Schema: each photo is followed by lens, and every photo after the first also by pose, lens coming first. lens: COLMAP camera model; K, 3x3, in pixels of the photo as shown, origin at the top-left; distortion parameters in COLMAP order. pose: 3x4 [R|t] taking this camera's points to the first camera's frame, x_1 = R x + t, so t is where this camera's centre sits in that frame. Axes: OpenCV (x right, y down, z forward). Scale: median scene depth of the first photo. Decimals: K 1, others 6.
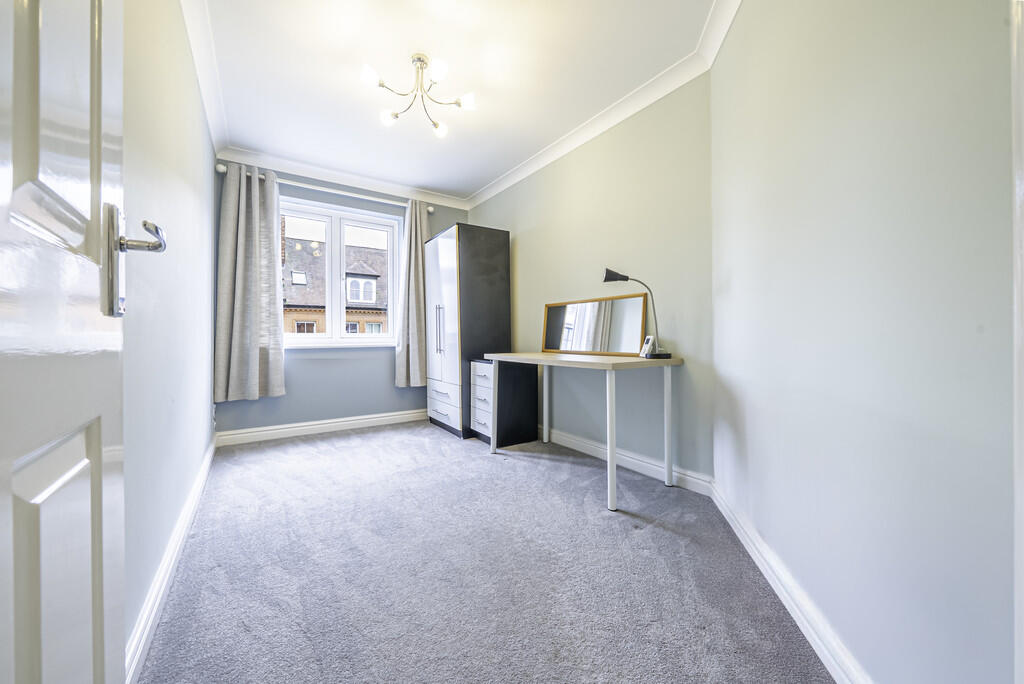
lens RADIAL K [[376.0, 0, 513.3], [0, 376.0, 343.9], [0, 0, 1]] dist [-0.005532, -0.000307]
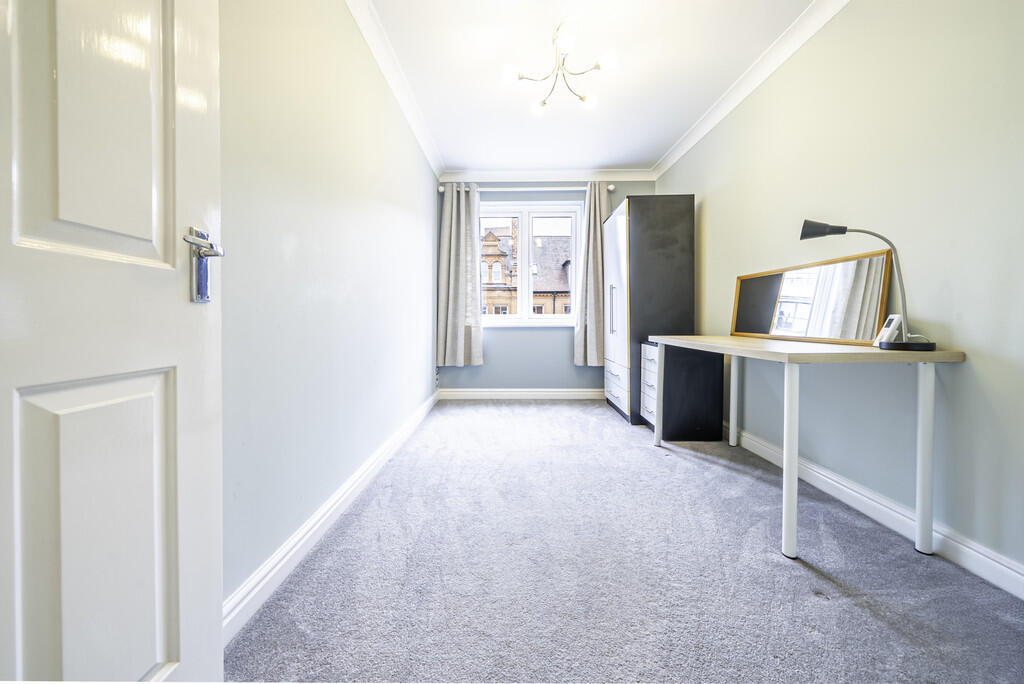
lens RADIAL K [[357.5, 0, 513.5], [0, 357.5, 334.8], [0, 0, 1]] dist [-0.006558, -0.000393]
pose [[0.818511, 0.025510, -0.573924, 0.174153], [-0.009333, 0.999472, 0.031115, 0.000385], [0.574415, -0.020111, 0.818317, 0.118969]]
